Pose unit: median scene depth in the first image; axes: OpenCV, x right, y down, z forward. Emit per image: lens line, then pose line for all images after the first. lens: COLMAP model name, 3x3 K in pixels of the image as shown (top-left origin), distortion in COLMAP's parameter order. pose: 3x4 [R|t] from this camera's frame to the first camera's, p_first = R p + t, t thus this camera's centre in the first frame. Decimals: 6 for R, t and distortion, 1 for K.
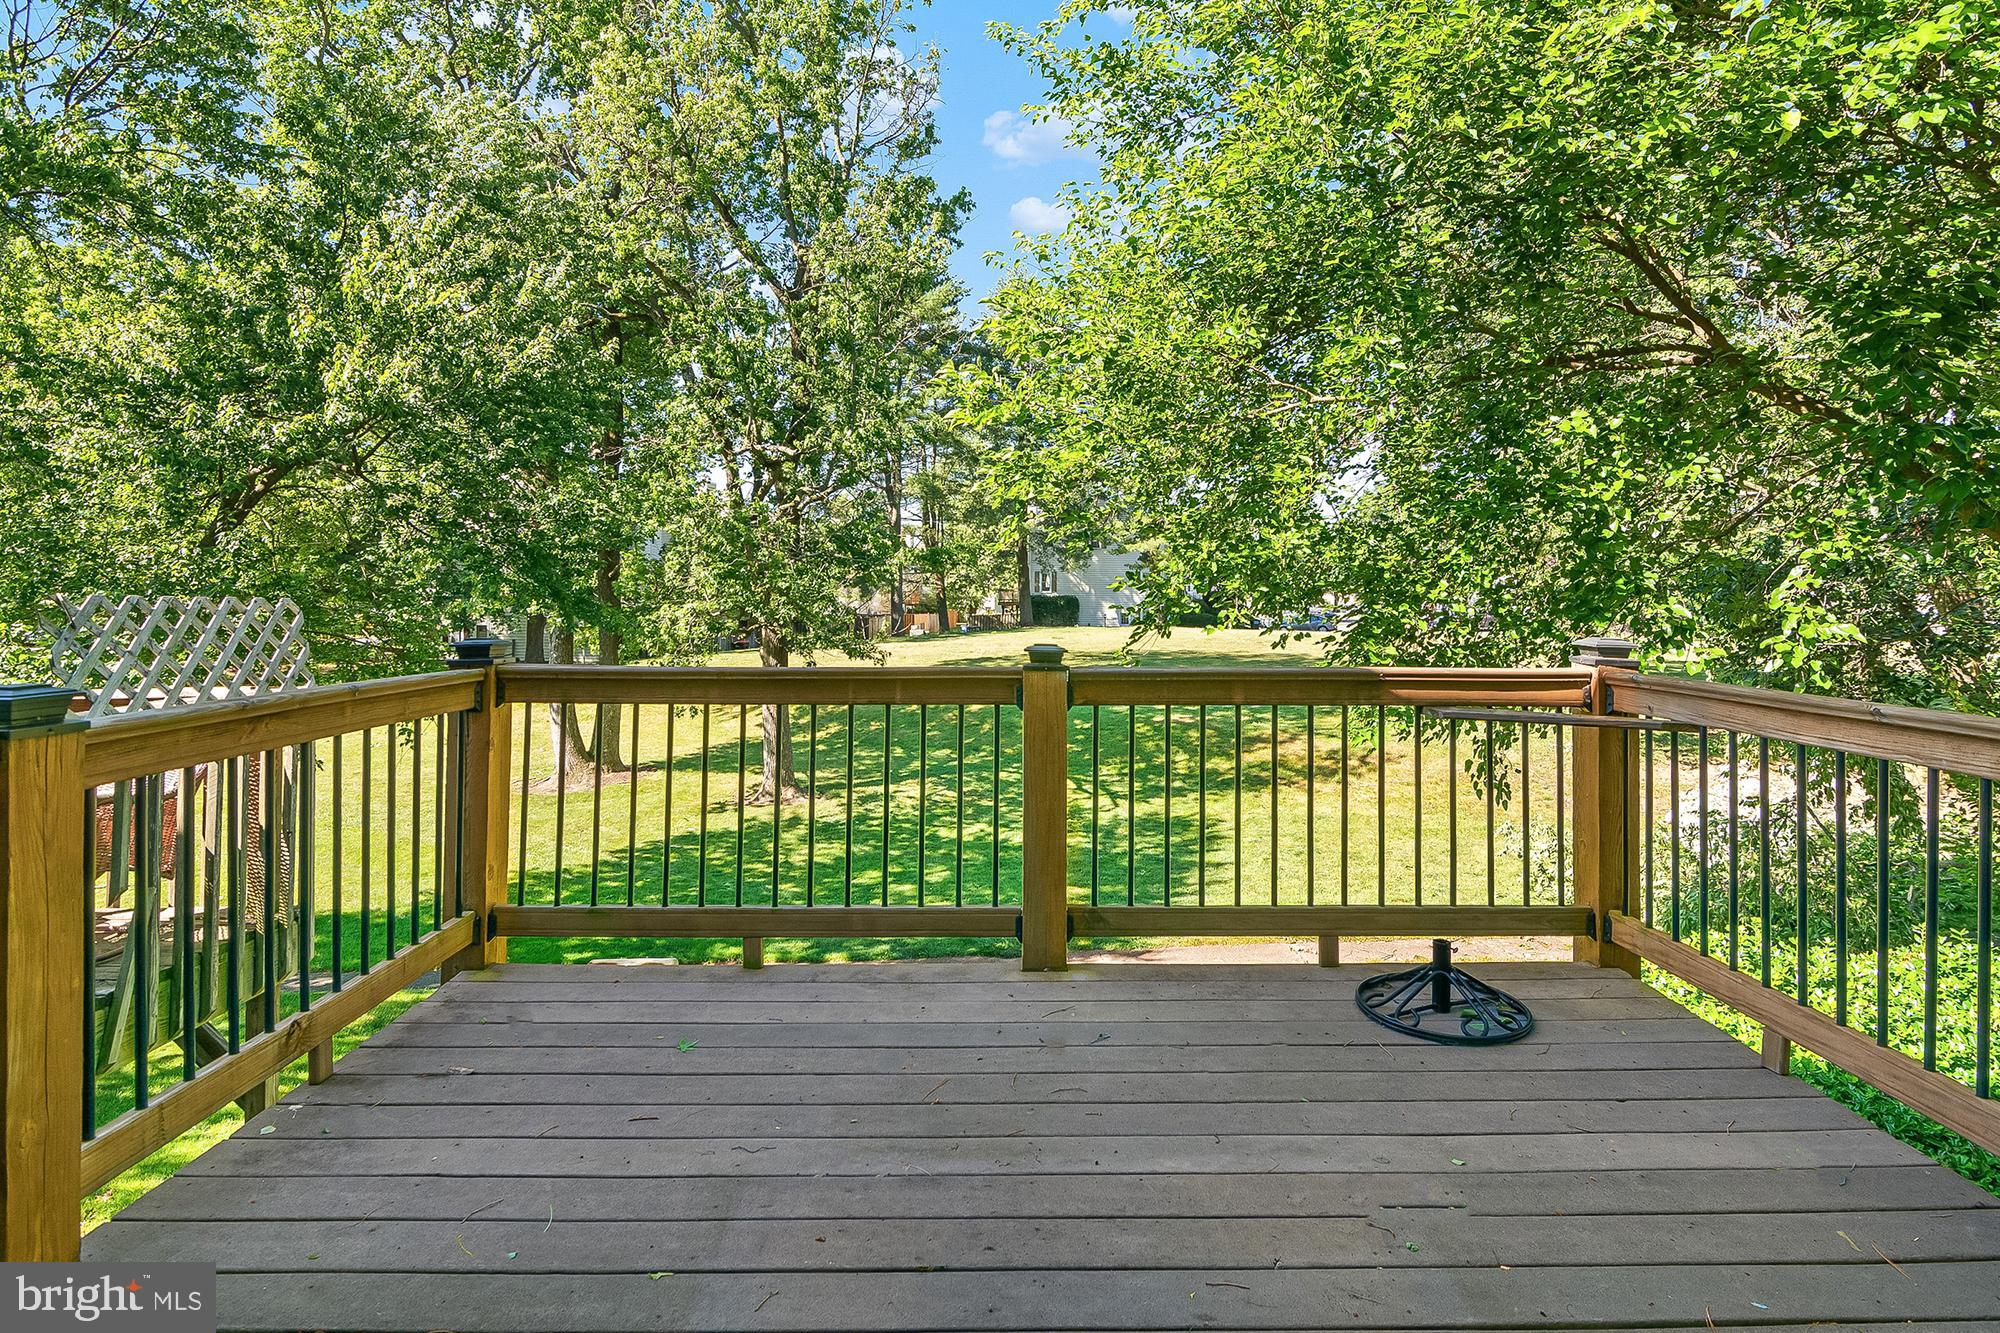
lens RADIAL K [[992.9, 0, 998.1], [0, 992.9, 612.1], [0, 0, 1]] dist [-0.011907, -0.000577]
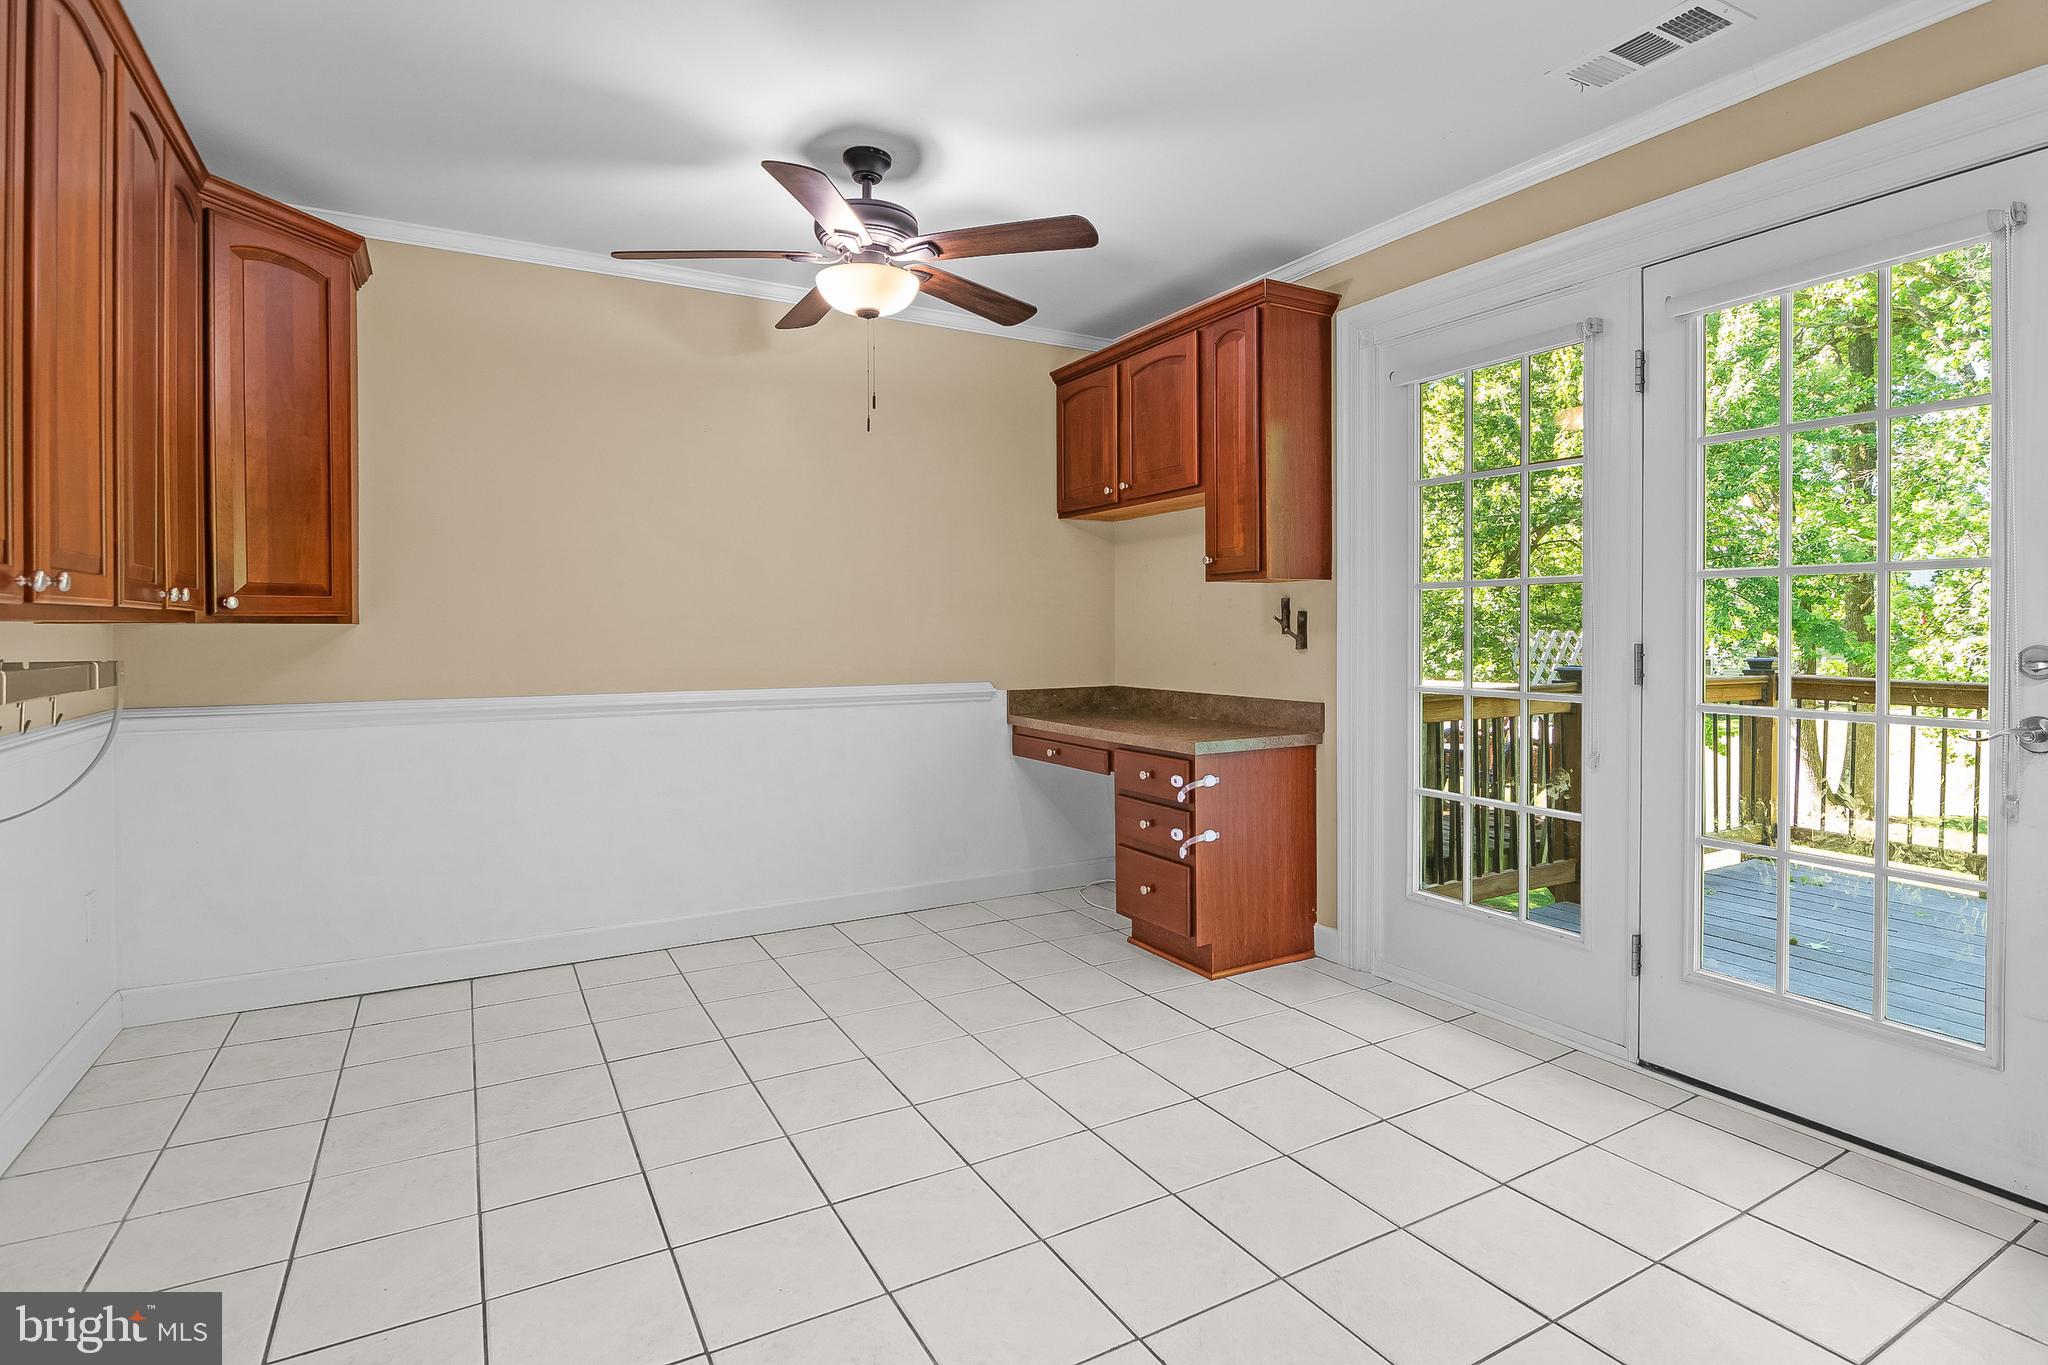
lens RADIAL K [[1014.5, 0, 1029.0], [0, 1014.5, 618.0], [0, 0, 1]] dist [-0.000271, -0.008252]
pose [[0.485392, -0.007370, -0.874266, 0.077760], [-0.015590, 0.999733, -0.017083, 0.001849], [0.874158, 0.021922, 0.485147, -0.191826]]
